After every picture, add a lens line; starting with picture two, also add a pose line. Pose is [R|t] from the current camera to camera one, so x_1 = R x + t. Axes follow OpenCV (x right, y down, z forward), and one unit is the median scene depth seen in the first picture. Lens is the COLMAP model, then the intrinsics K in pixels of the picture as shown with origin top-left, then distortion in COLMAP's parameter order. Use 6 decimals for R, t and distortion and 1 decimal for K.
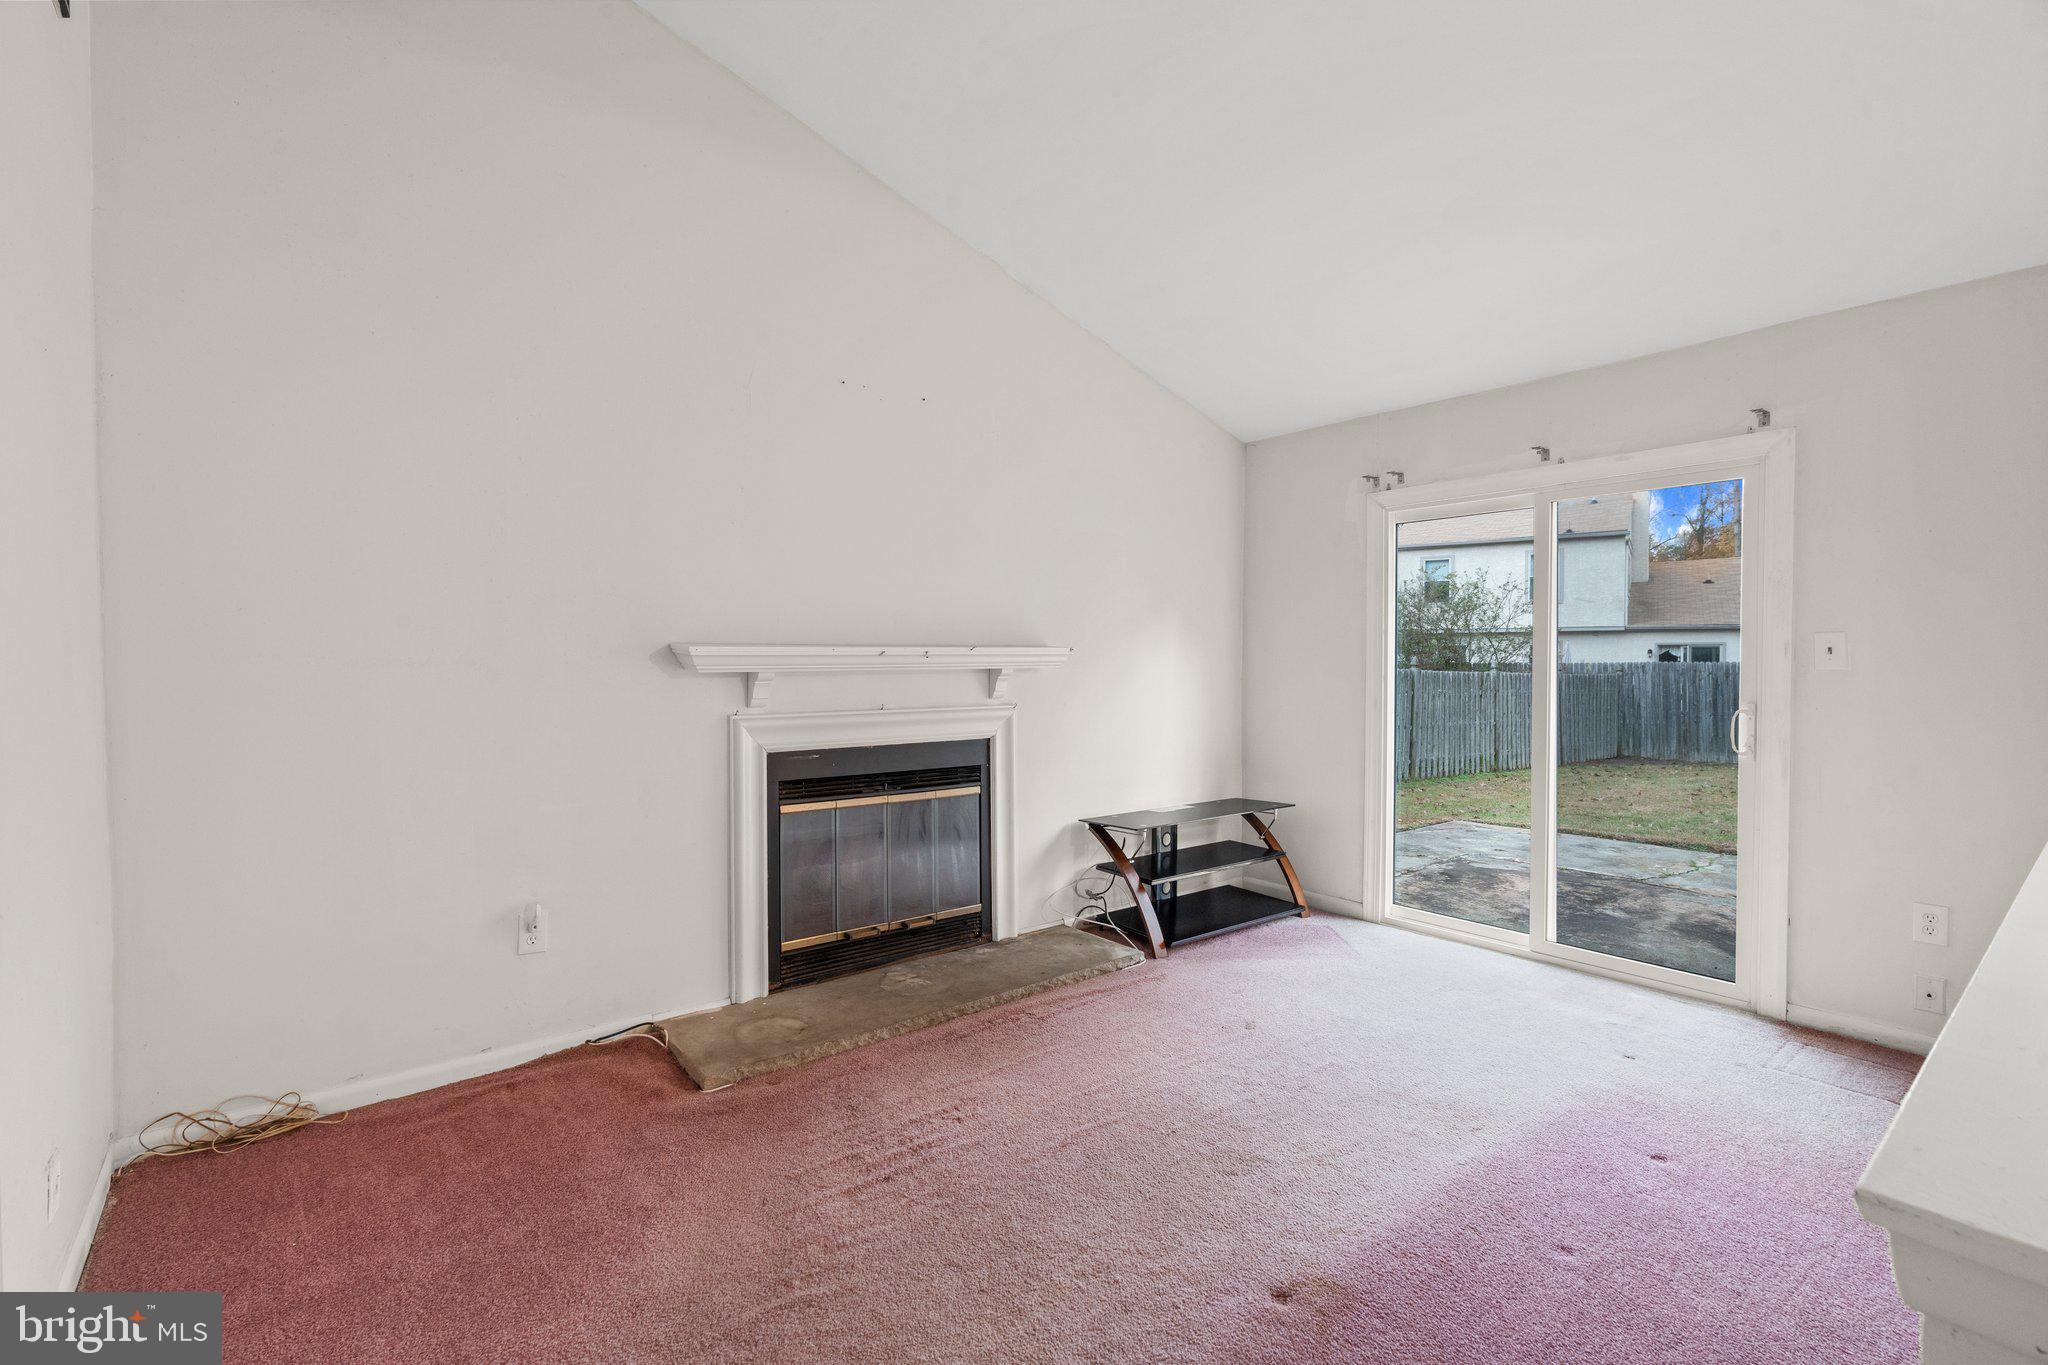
lens RADIAL K [[908.4, 0, 1011.4], [0, 908.4, 675.6], [0, 0, 1]] dist [-0.010782, 0.004990]
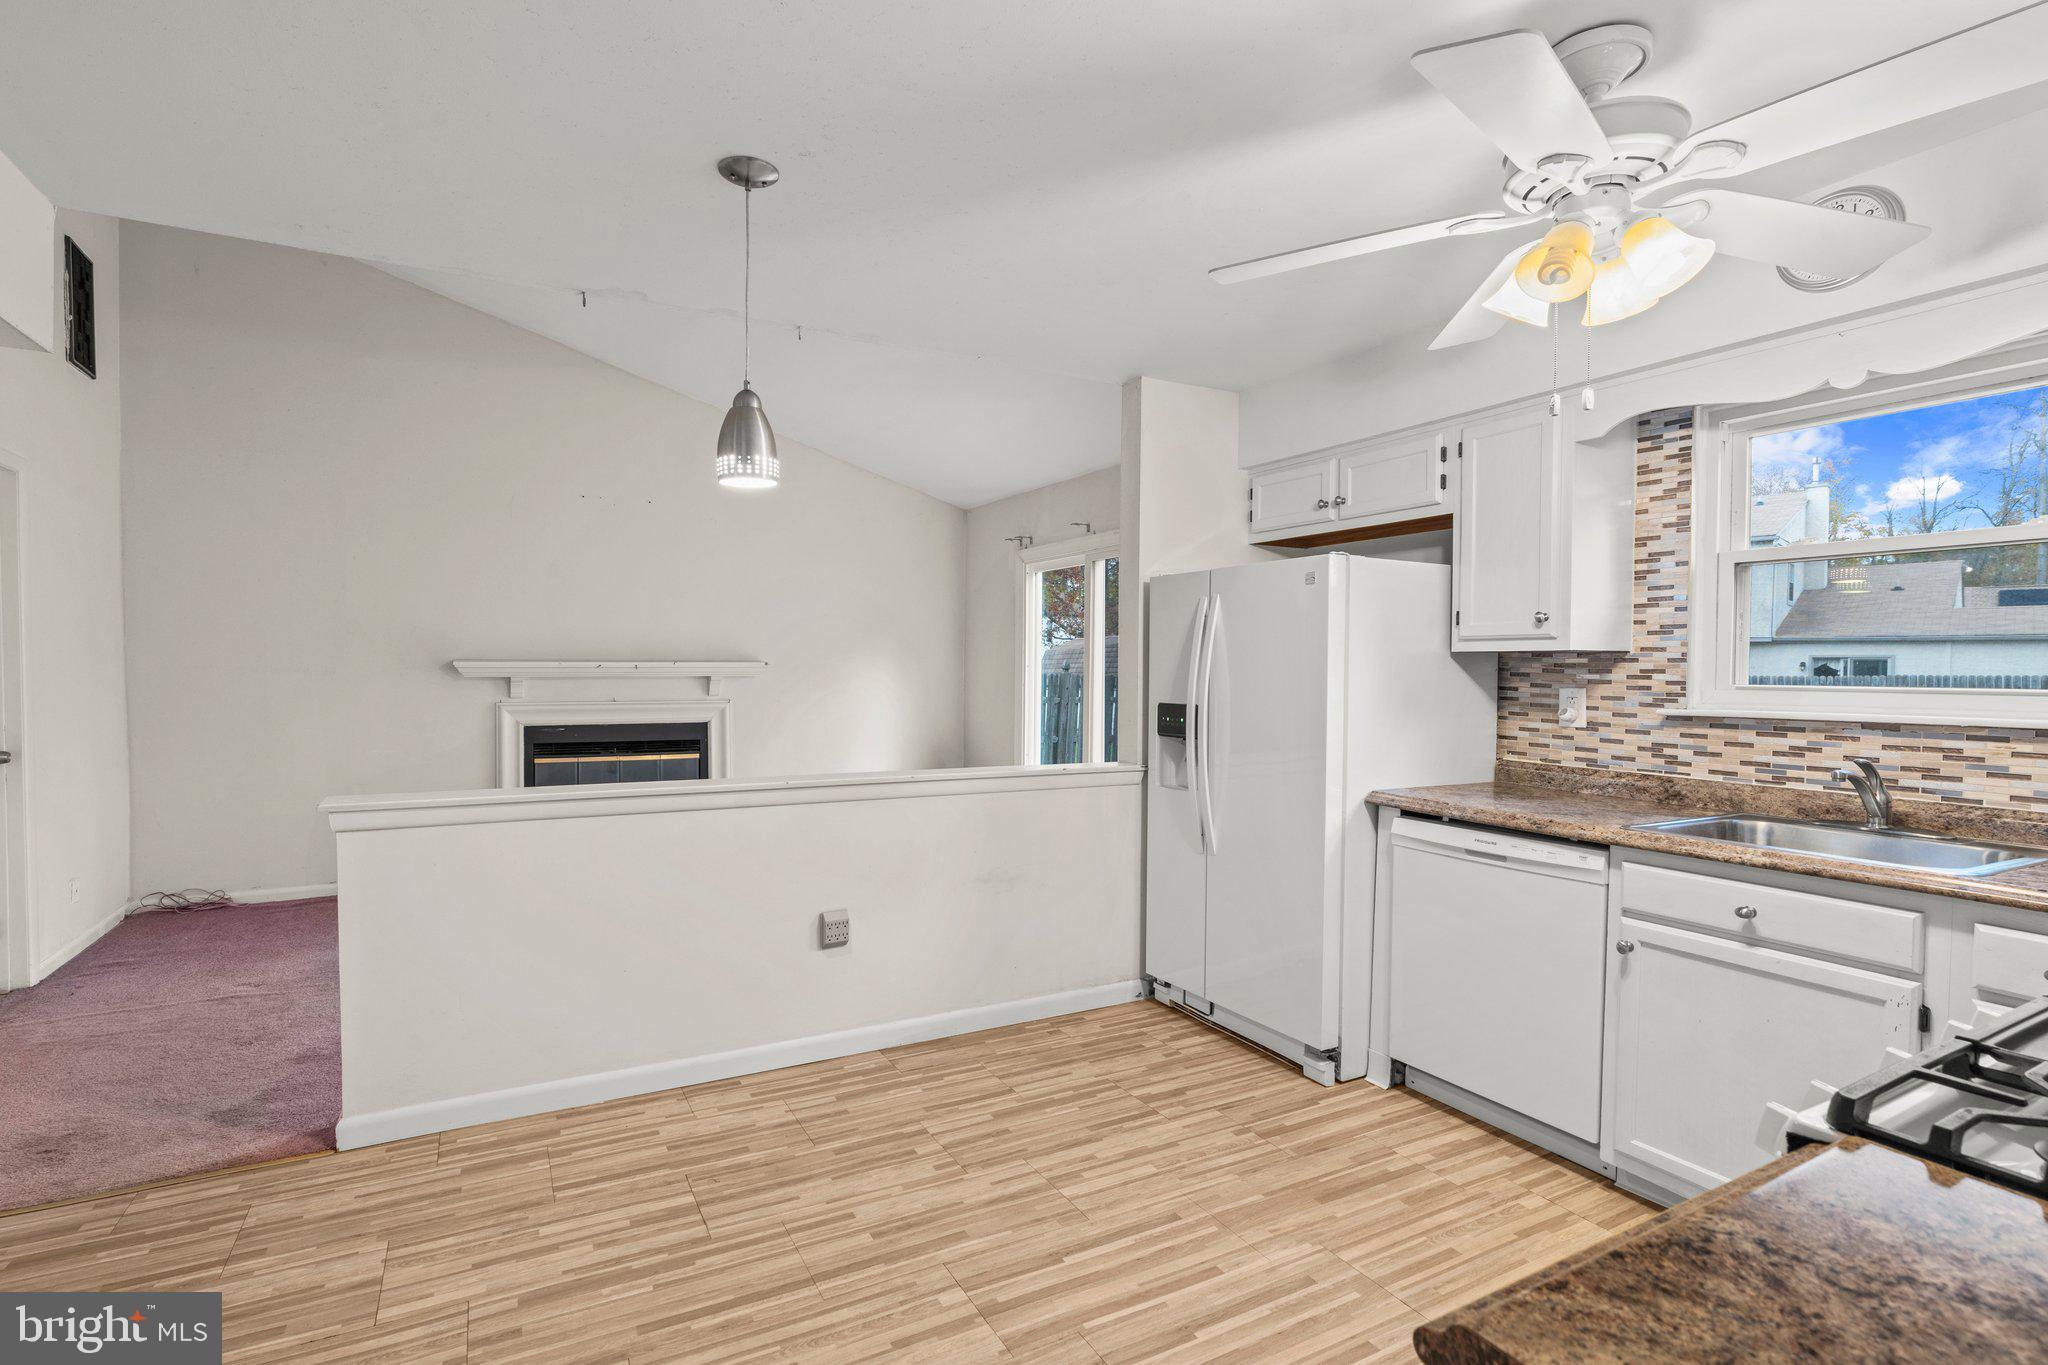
lens RADIAL K [[908.4, 0, 1033.5], [0, 908.4, 687.0], [0, 0, 1]] dist [-0.010782, 0.004990]
pose [[0.991791, 0.009670, -0.127500, 0.707414], [-0.009217, 0.999949, 0.004142, -0.000912], [0.127533, -0.002933, 0.991830, -0.421085]]
